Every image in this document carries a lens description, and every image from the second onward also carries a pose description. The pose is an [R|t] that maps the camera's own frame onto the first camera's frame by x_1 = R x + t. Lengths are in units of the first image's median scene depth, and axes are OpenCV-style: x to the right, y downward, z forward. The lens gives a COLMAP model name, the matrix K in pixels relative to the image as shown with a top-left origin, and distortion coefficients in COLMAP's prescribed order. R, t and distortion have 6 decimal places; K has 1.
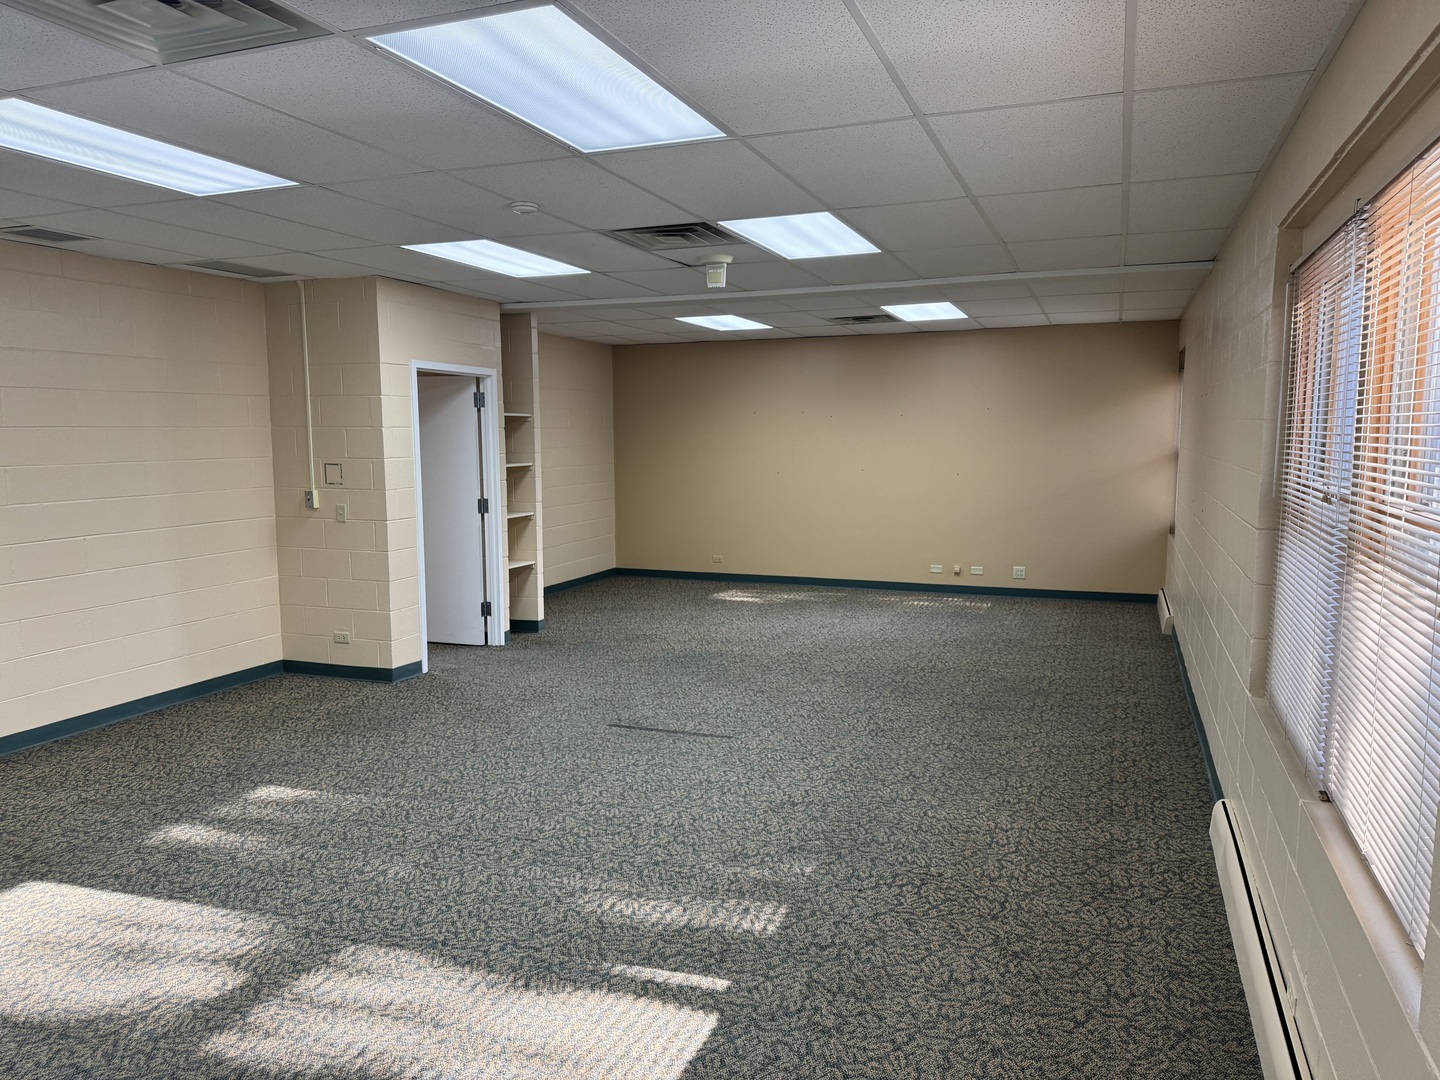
lens RADIAL K [[1009.9, 0, 724.4], [0, 1009.9, 534.6], [0, 0, 1]] dist [0.003018, -0.006305]
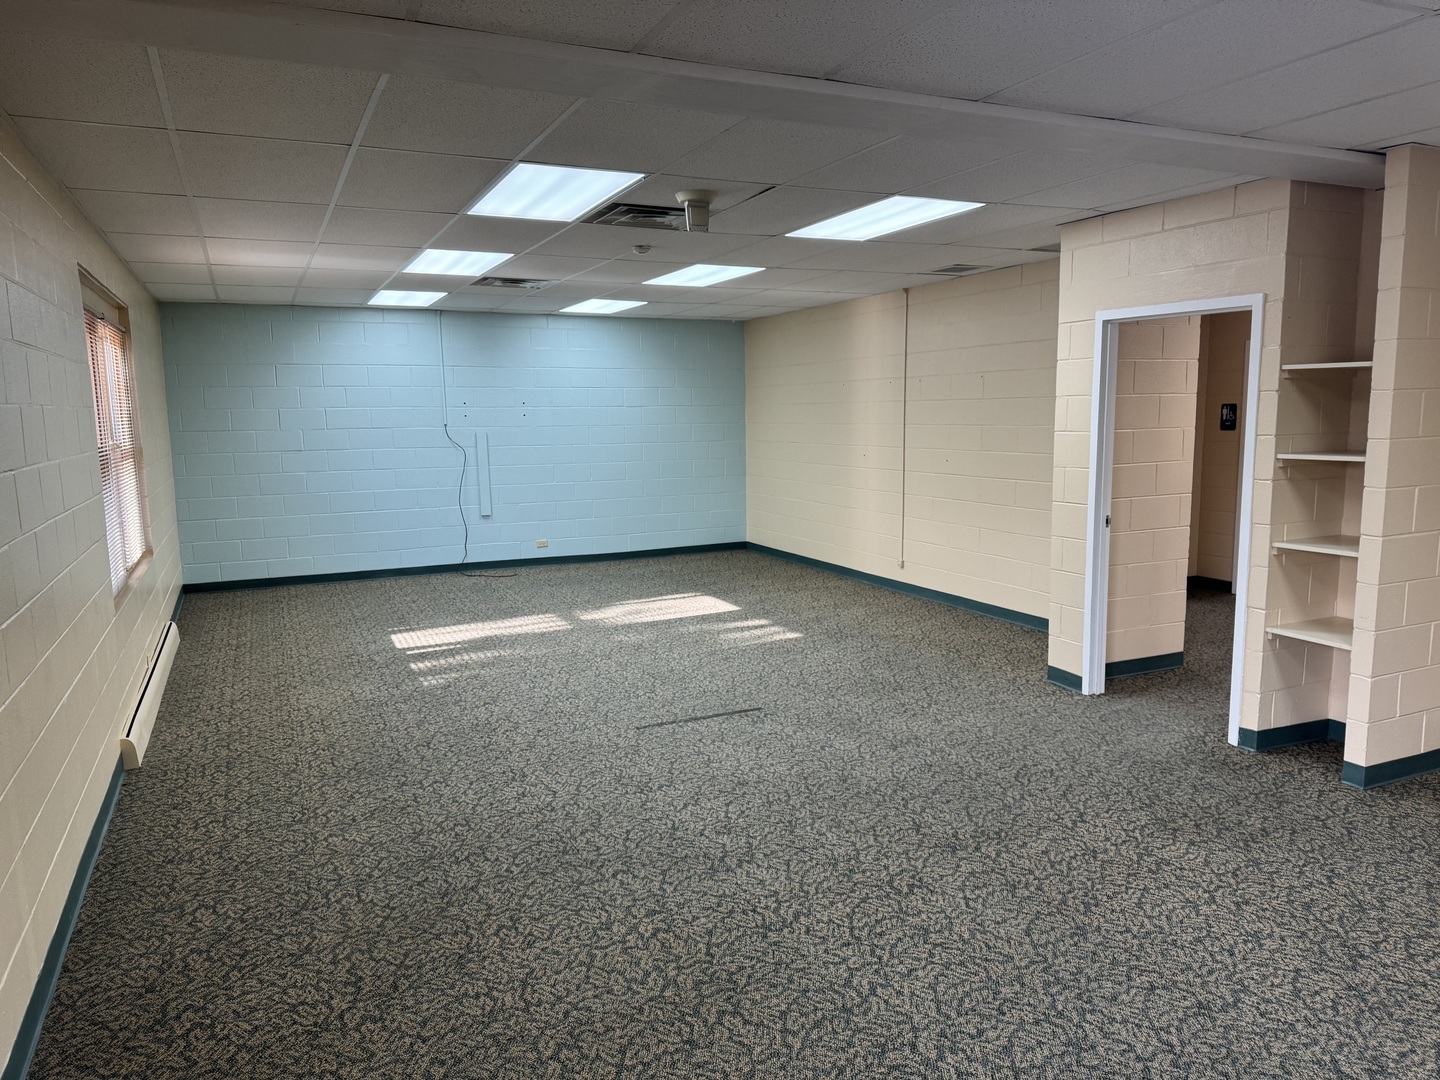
lens RADIAL K [[1009.9, 0, 724.4], [0, 1009.9, 534.6], [0, 0, 1]] dist [0.003018, -0.006305]
pose [[-0.693606, 0.116473, -0.710876, 0.611110], [-0.055866, 0.975172, 0.214284, -0.190083], [0.718185, 0.188342, -0.669879, 1.669064]]
